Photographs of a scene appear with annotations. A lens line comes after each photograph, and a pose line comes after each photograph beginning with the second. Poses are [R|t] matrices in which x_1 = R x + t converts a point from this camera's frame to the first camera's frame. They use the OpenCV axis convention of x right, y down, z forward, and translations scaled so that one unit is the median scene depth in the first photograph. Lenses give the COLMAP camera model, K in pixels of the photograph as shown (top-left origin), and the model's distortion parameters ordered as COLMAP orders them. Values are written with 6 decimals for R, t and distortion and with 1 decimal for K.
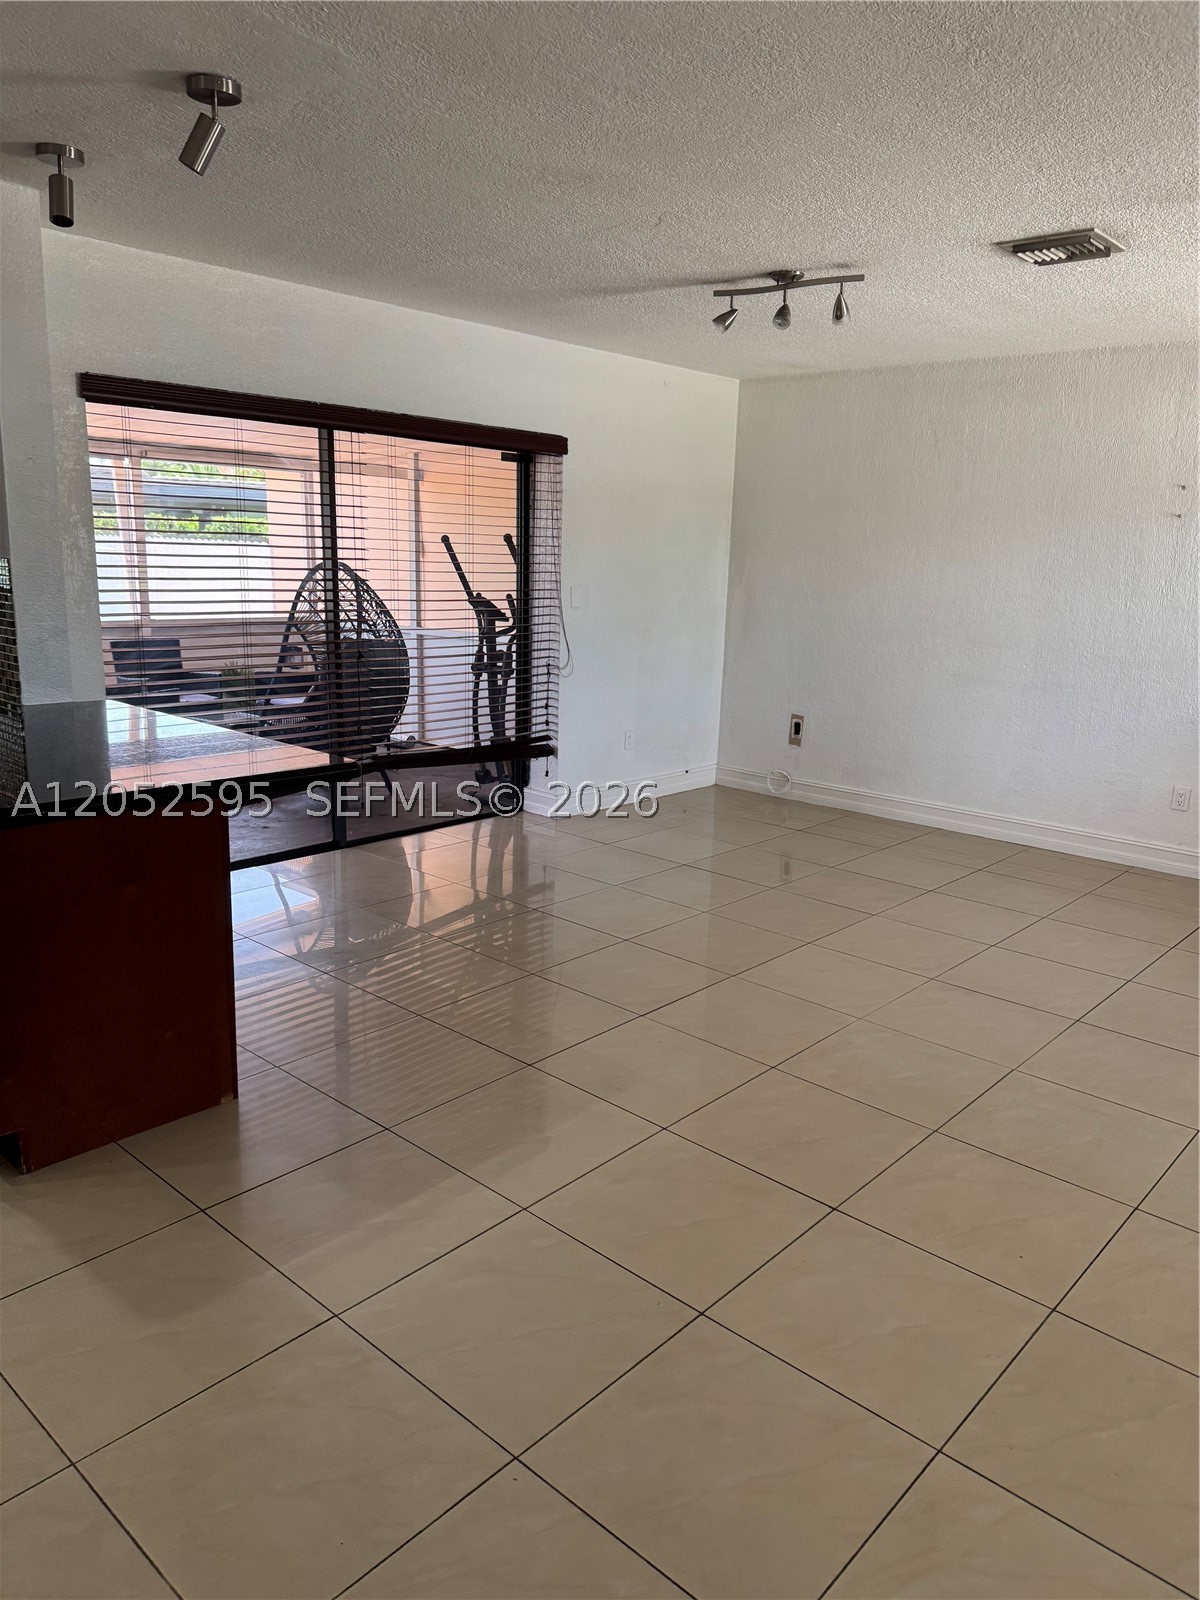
lens RADIAL K [[1130.2, 0, 600.0], [0, 1130.2, 800.0], [0, 0, 1]] dist [0.000459, 0.000331]
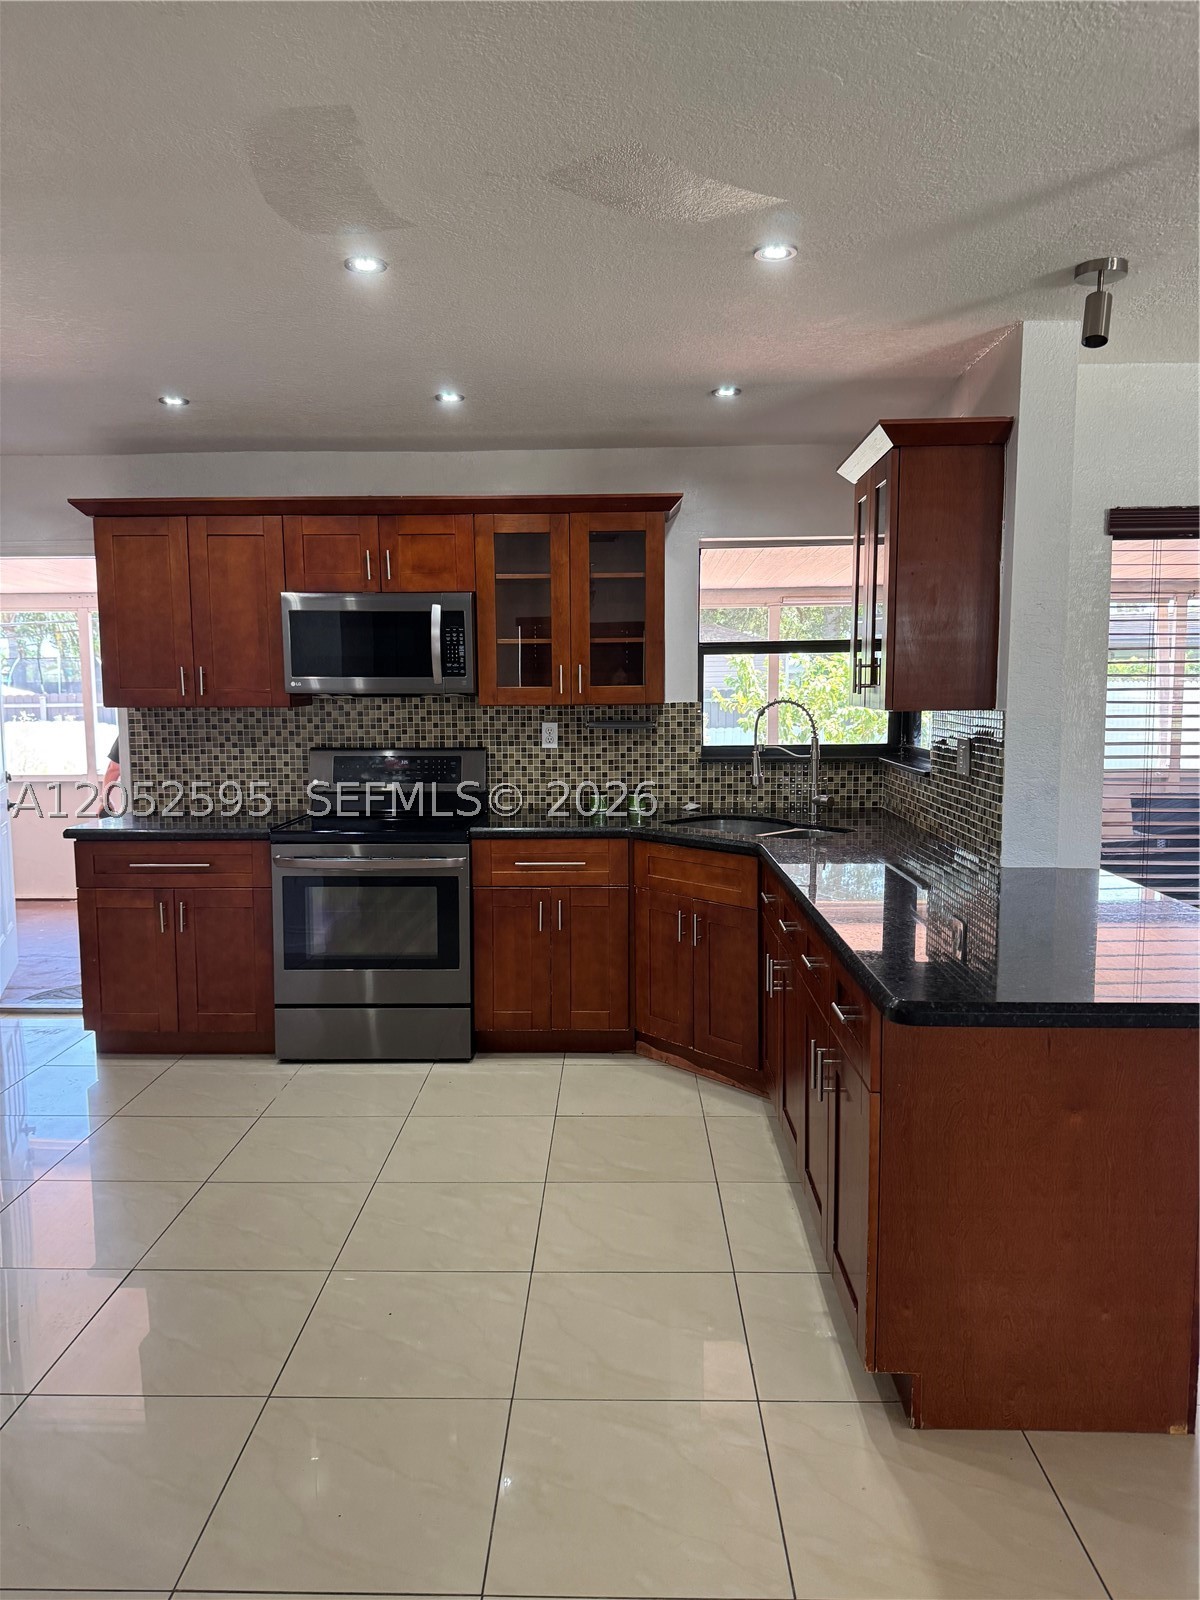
lens RADIAL K [[1122.7, 0, 606.1], [0, 1122.7, 806.8], [0, 0, 1]] dist [0.129666, -0.193480]
pose [[0.660736, 0.045064, -0.749265, -0.027458], [-0.135780, 0.988905, -0.060260, -0.031687], [0.738236, 0.141551, 0.659523, 0.136486]]
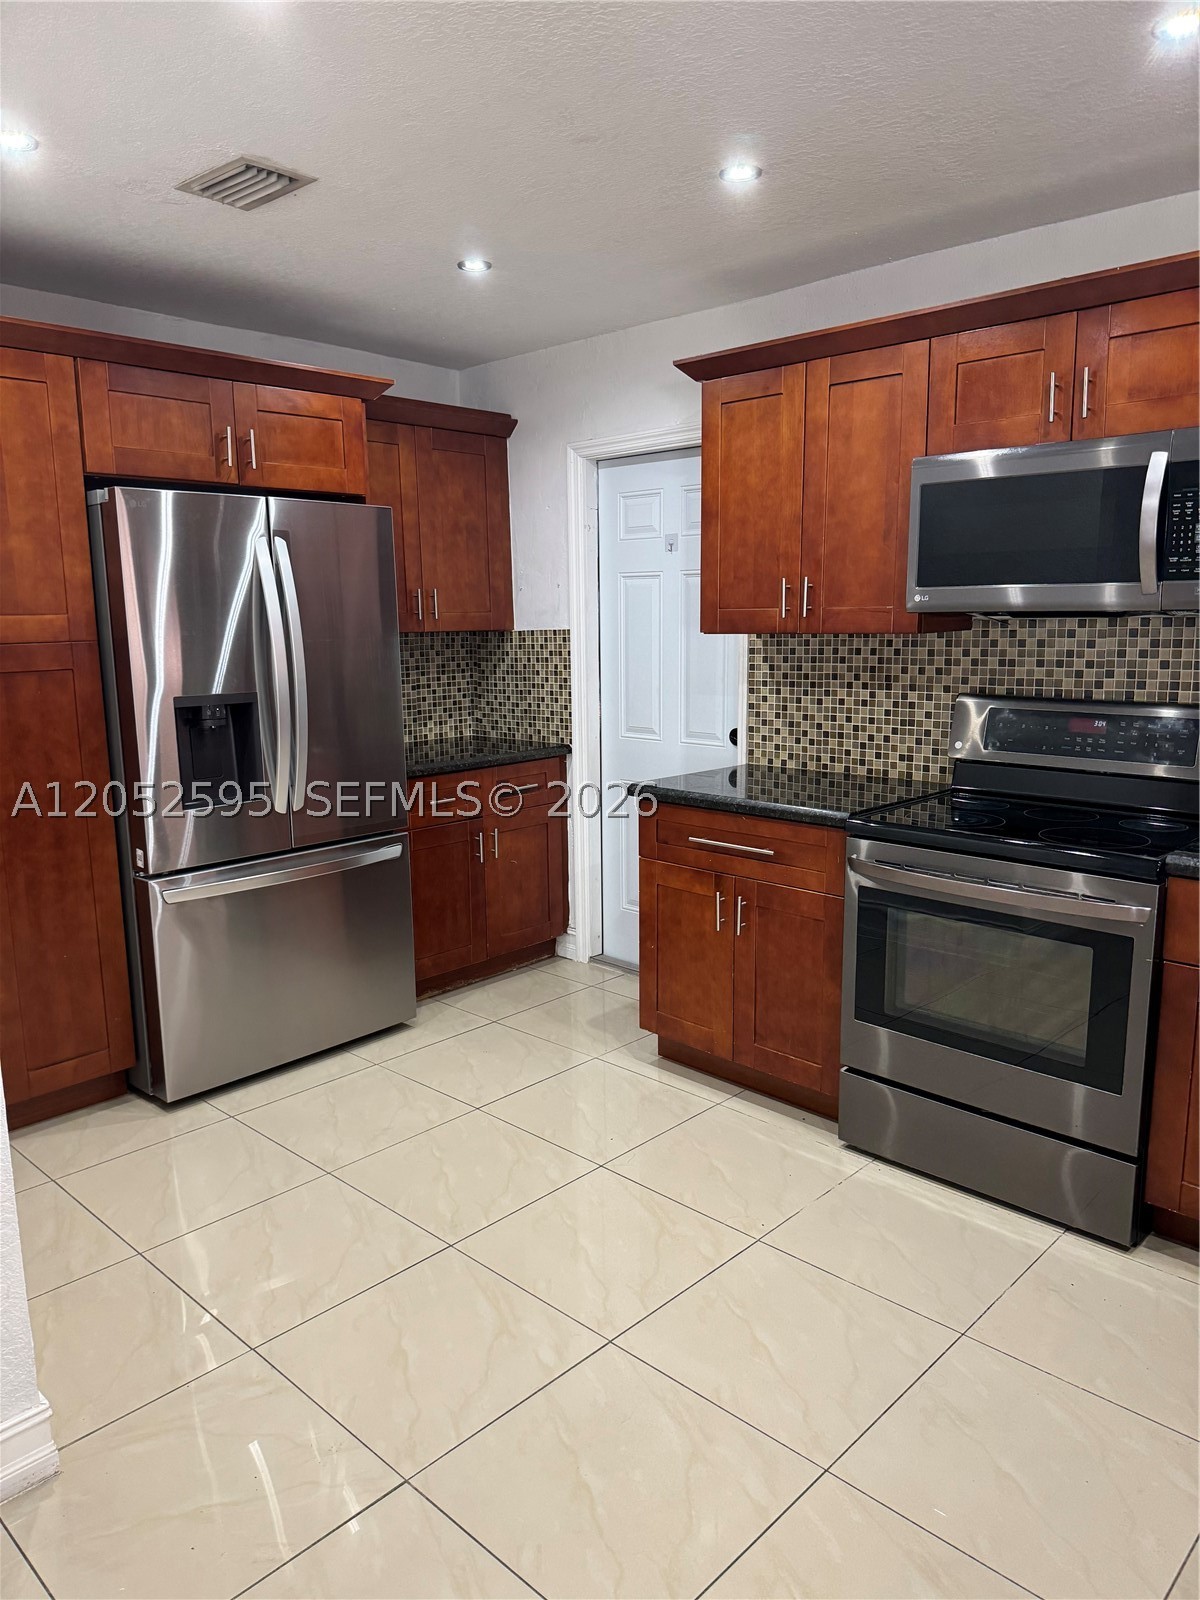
lens RADIAL K [[1122.7, 0, 606.1], [0, 1122.7, 806.8], [0, 0, 1]] dist [0.129666, -0.193480]
pose [[-0.021215, 0.139608, -0.989980, -0.347435], [-0.207698, 0.967984, 0.140957, -0.116201], [0.977963, 0.208607, 0.008460, 0.487711]]
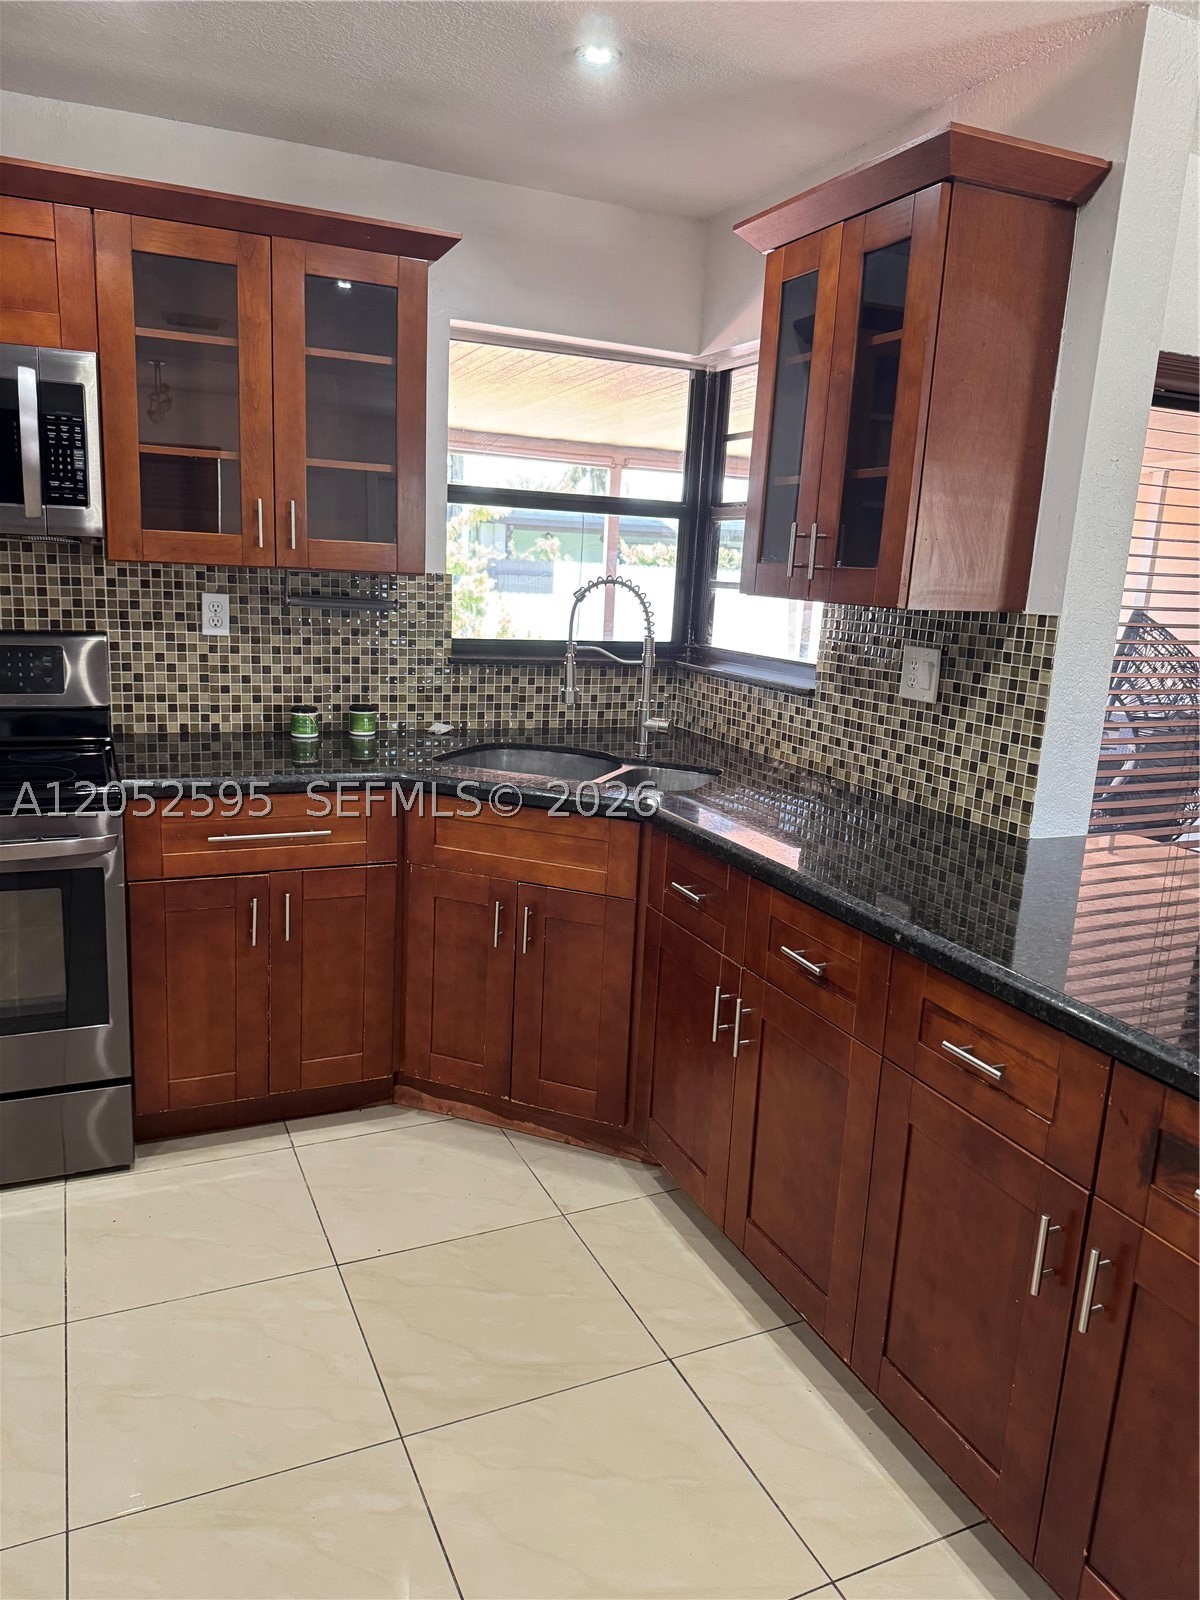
lens RADIAL K [[1122.7, 0, 606.1], [0, 1122.7, 806.8], [0, 0, 1]] dist [0.129666, -0.193480]
pose [[0.921938, 0.094526, -0.375626, -0.488896], [-0.102746, 0.994706, -0.001863, -0.074976], [0.373461, 0.040312, 0.926770, 0.292652]]
